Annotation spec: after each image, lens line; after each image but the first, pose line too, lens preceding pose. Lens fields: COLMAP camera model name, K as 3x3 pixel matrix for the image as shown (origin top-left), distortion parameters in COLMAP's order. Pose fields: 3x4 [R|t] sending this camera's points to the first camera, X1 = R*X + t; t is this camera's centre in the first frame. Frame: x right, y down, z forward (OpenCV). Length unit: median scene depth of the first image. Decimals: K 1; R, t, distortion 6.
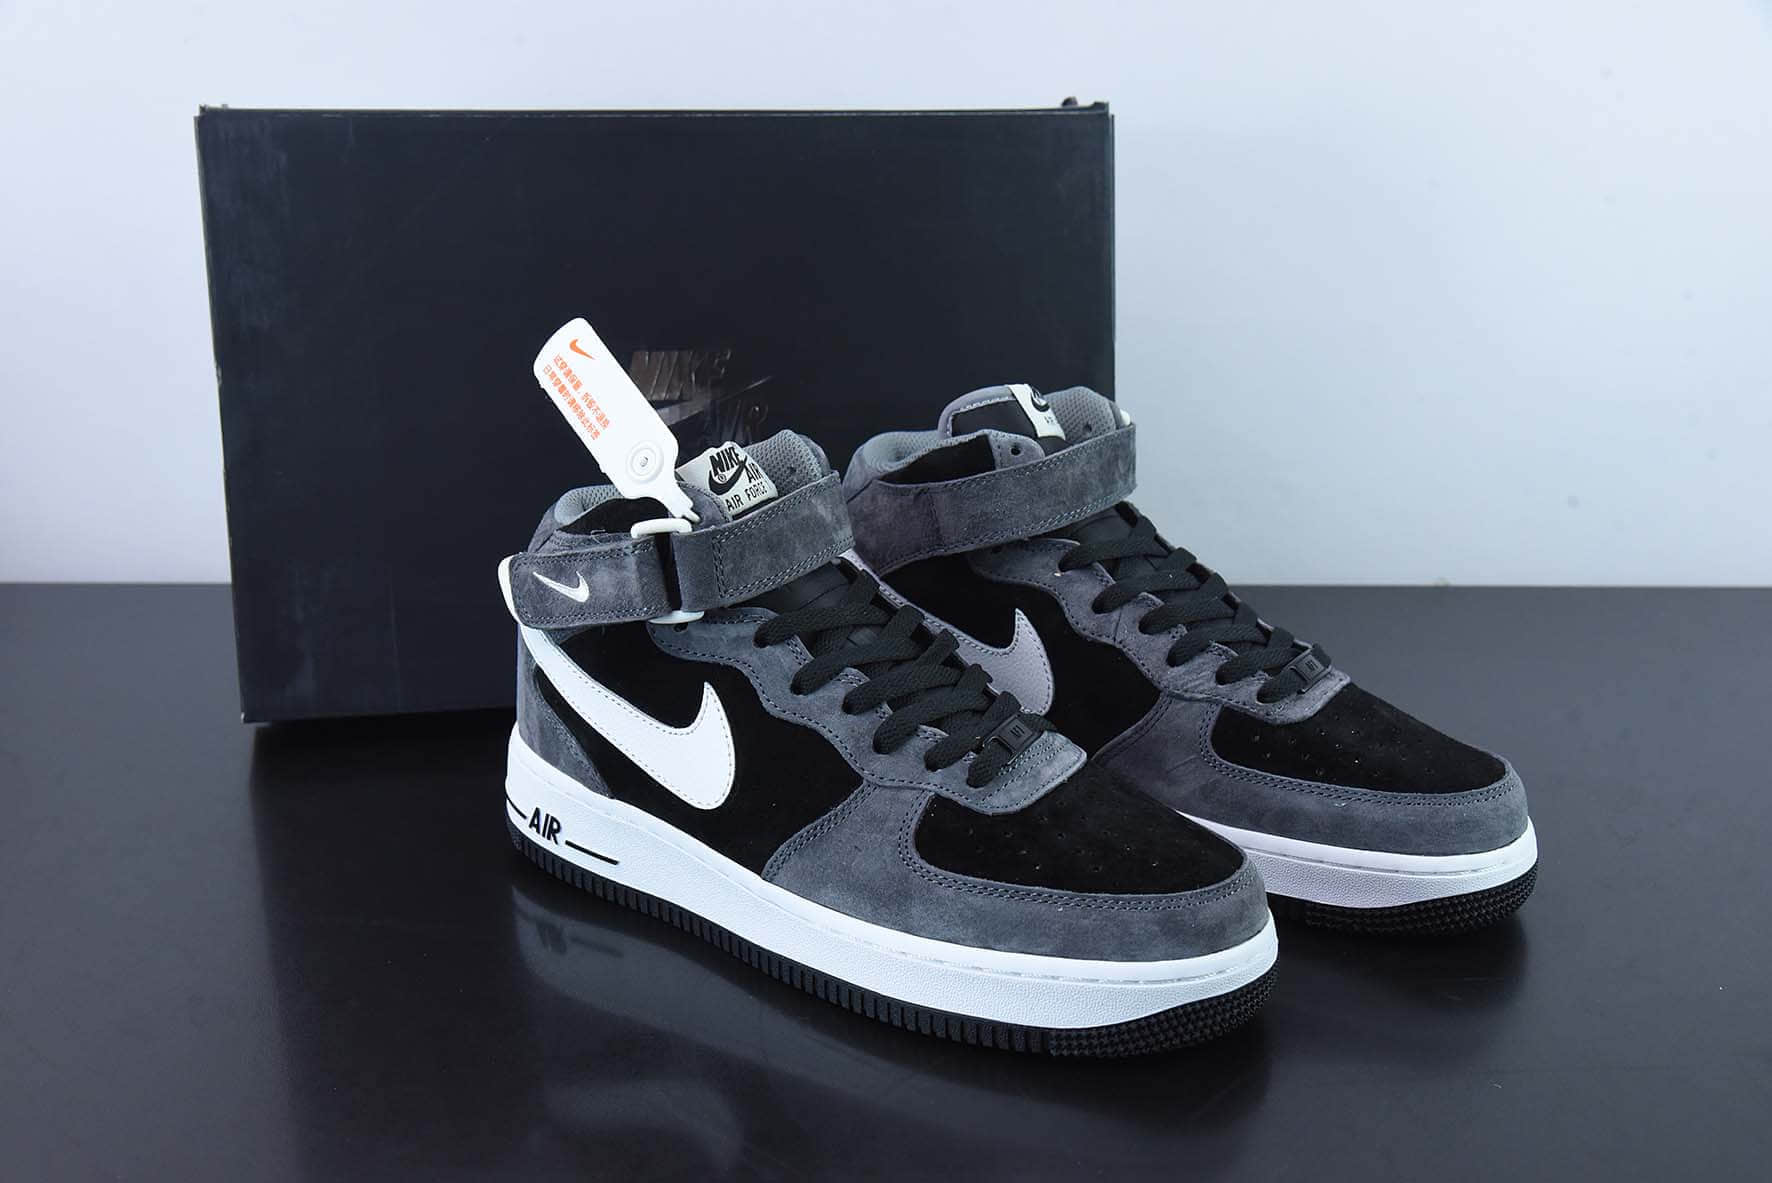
lens RADIAL K [[1880.2, 0, 886.0], [0, 1880.2, 591.5], [0, 0, 1]] dist [0.101301, 0.003731]
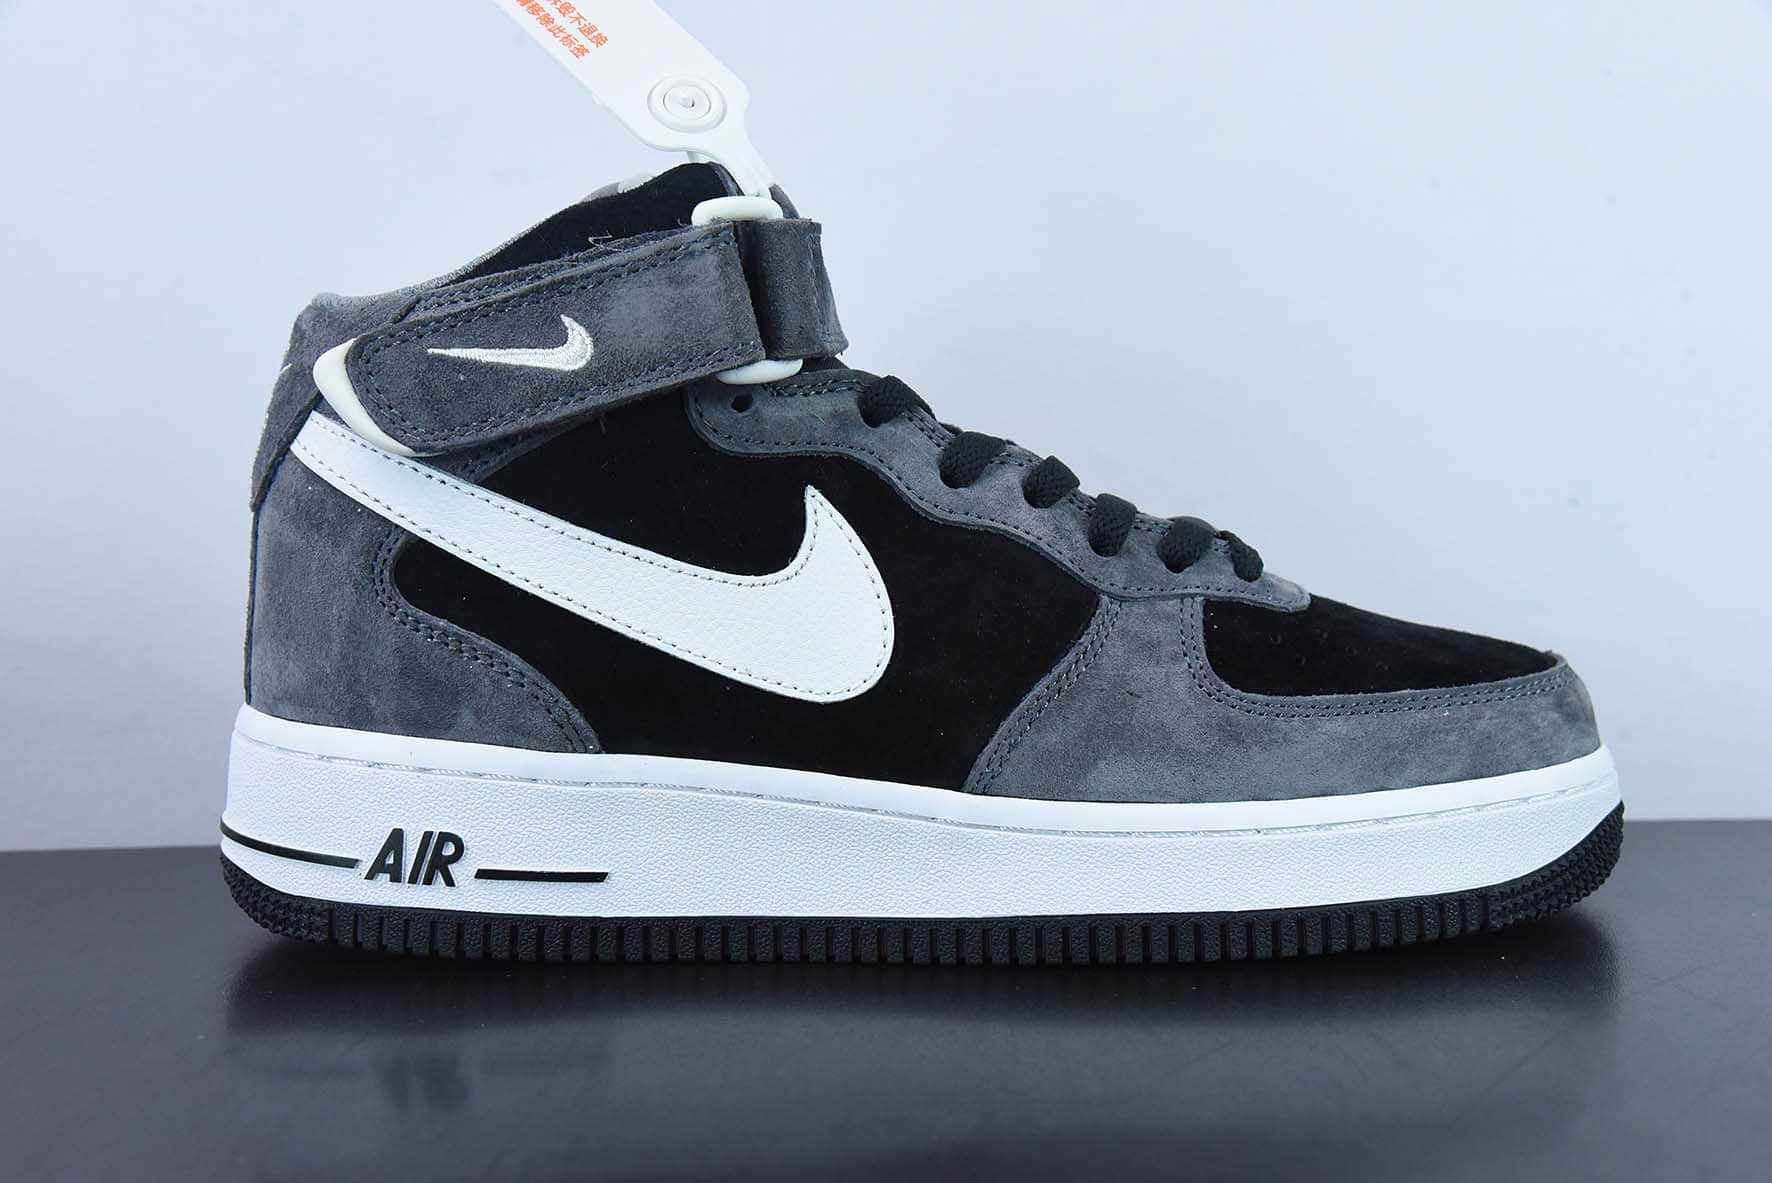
lens RADIAL K [[1880.2, 0, 886.0], [0, 1880.2, 591.5], [0, 0, 1]] dist [0.101301, 0.003731]
pose [[0.794468, -0.081514, 0.601811, -0.435561], [0.199329, 0.971054, -0.131613, 0.163286], [-0.573662, 0.224521, 0.787719, 0.532206]]
